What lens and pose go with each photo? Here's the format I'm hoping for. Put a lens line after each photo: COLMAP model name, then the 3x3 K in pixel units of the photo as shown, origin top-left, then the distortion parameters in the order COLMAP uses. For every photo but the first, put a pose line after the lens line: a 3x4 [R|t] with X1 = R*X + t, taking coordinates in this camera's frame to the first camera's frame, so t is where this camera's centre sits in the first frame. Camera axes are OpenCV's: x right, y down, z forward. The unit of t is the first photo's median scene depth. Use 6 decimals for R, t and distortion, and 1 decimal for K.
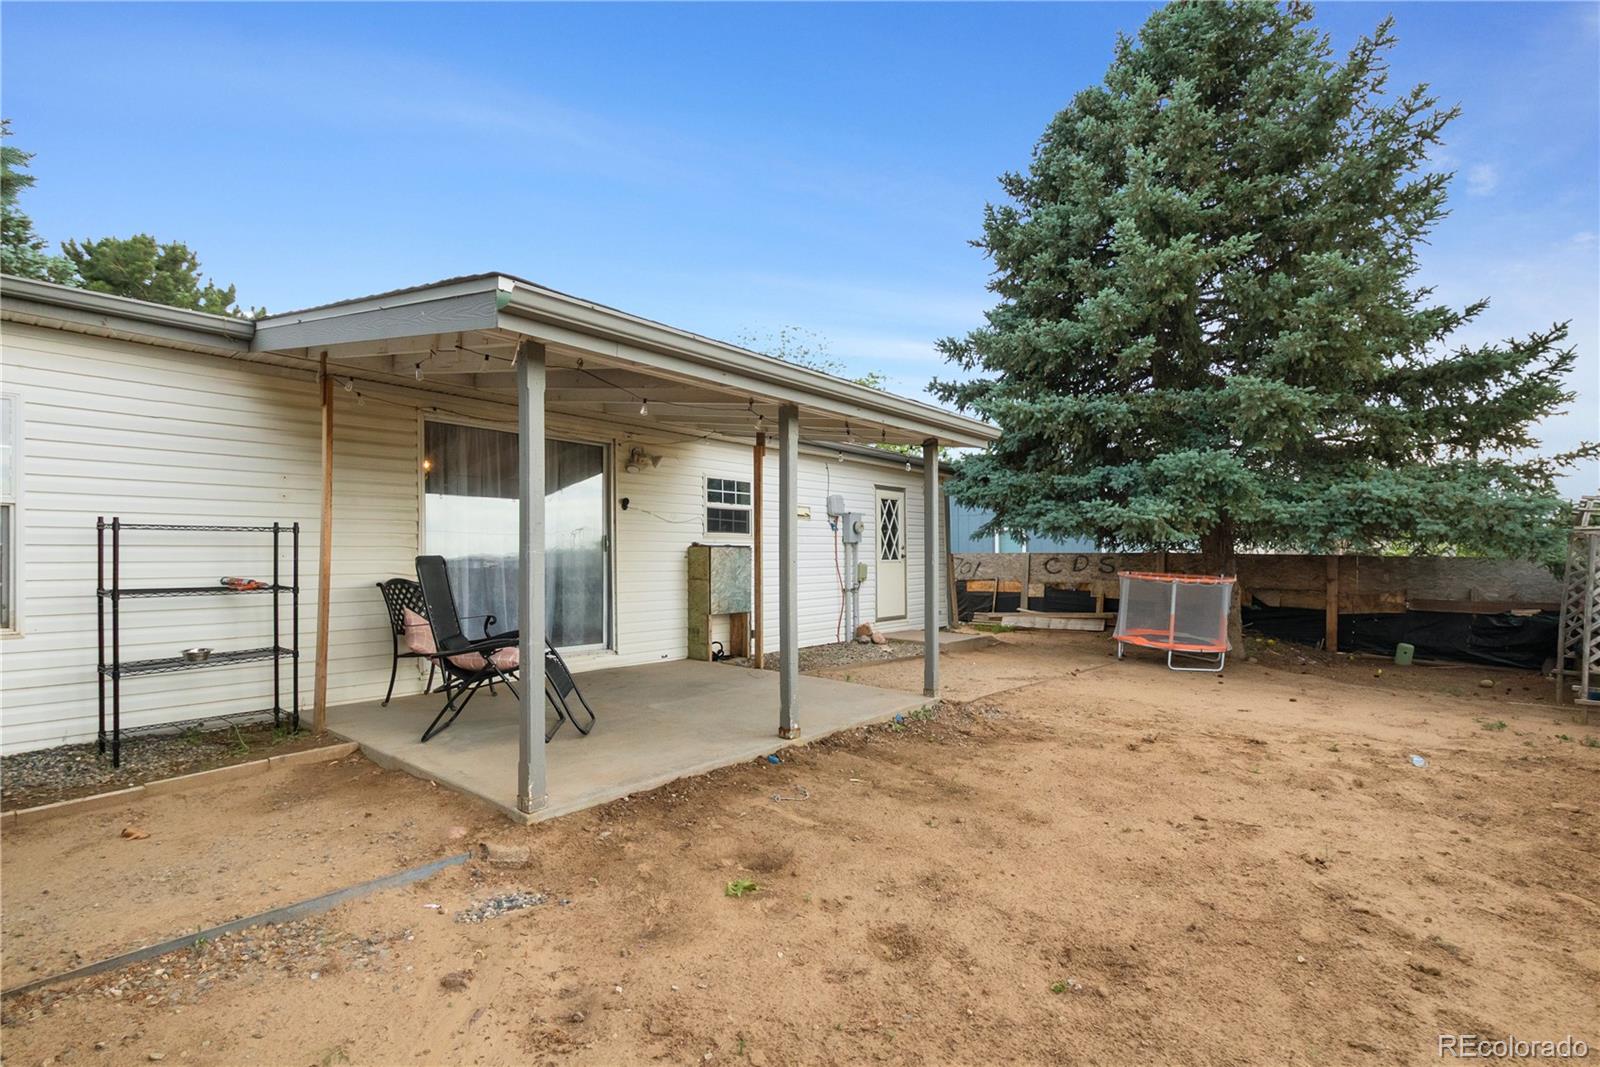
lens RADIAL K [[752.3, 0, 799.4], [0, 752.3, 553.9], [0, 0, 1]] dist [-0.002343, -0.000688]
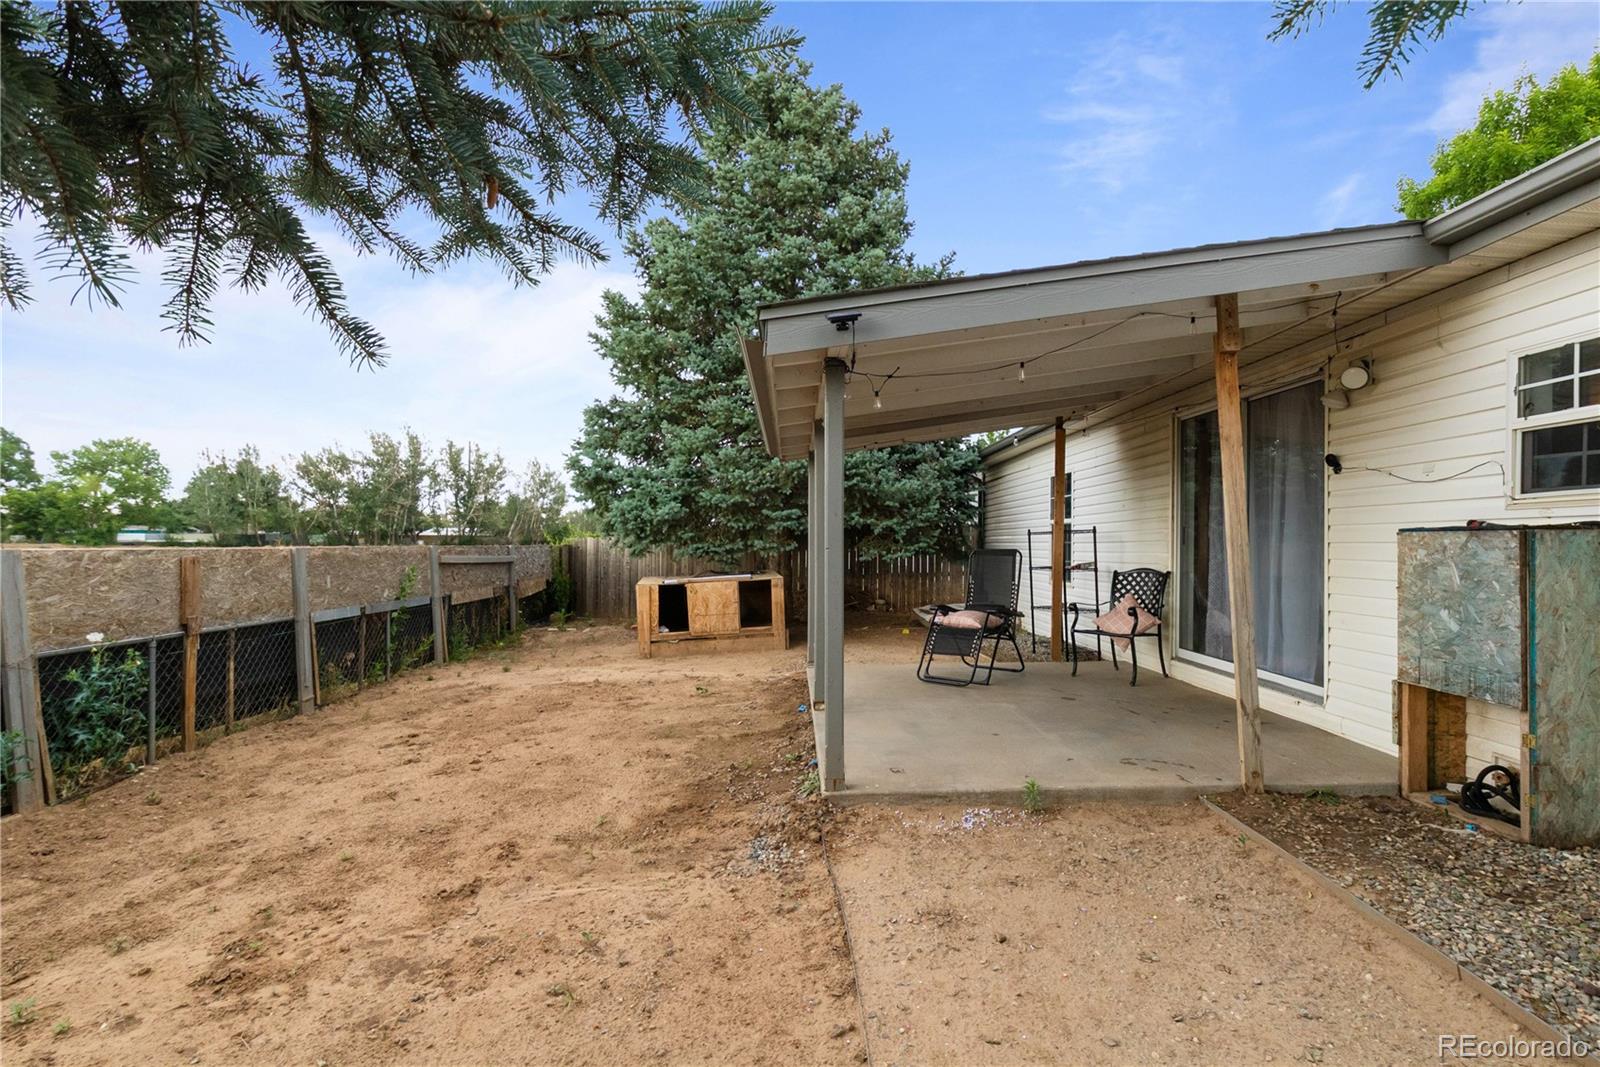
lens RADIAL K [[752.3, 0, 799.4], [0, 752.3, 553.9], [0, 0, 1]] dist [-0.002343, -0.000688]
pose [[-0.761958, 0.010658, -0.647539, 0.558919], [0.005706, 0.999936, 0.009744, -0.003447], [0.647601, 0.003729, -0.761970, 1.379398]]
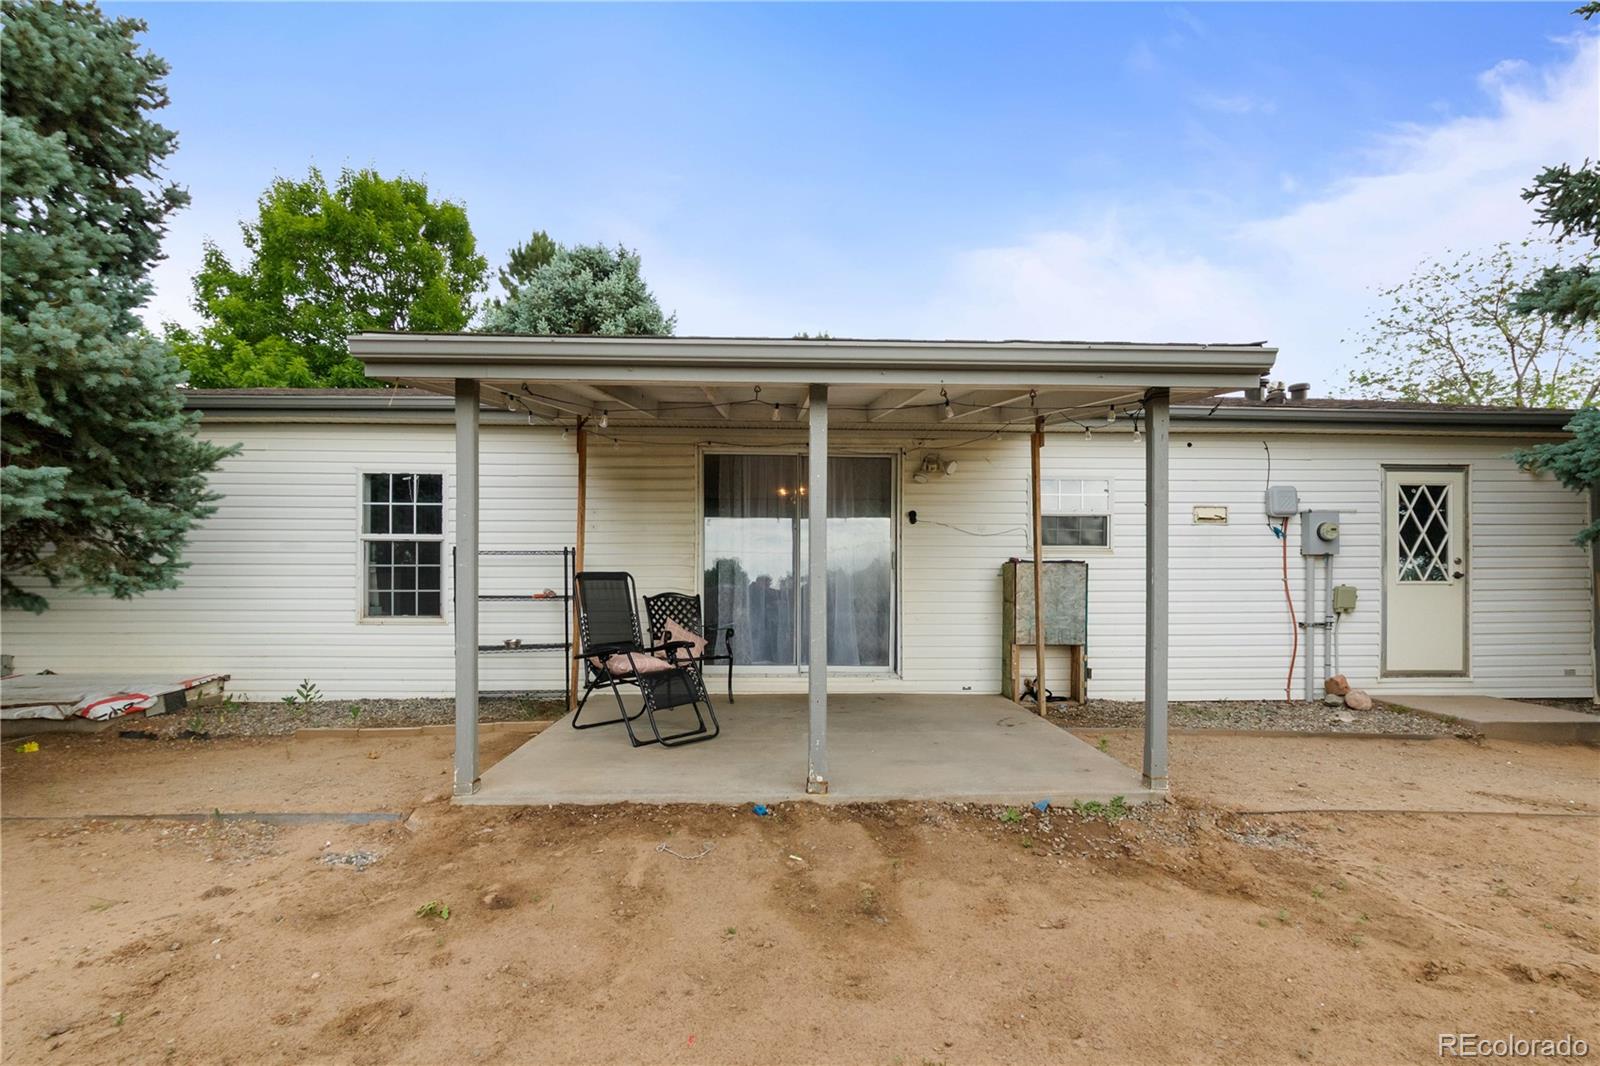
lens RADIAL K [[771.5, 0, 809.9], [0, 771.5, 581.6], [0, 0, 1]] dist [-0.002363, -0.000797]
pose [[0.669309, 0.004913, -0.742968, 0.450807], [0.000501, 0.999975, 0.007064, 0.006659], [0.742984, -0.005100, 0.669290, 0.320902]]
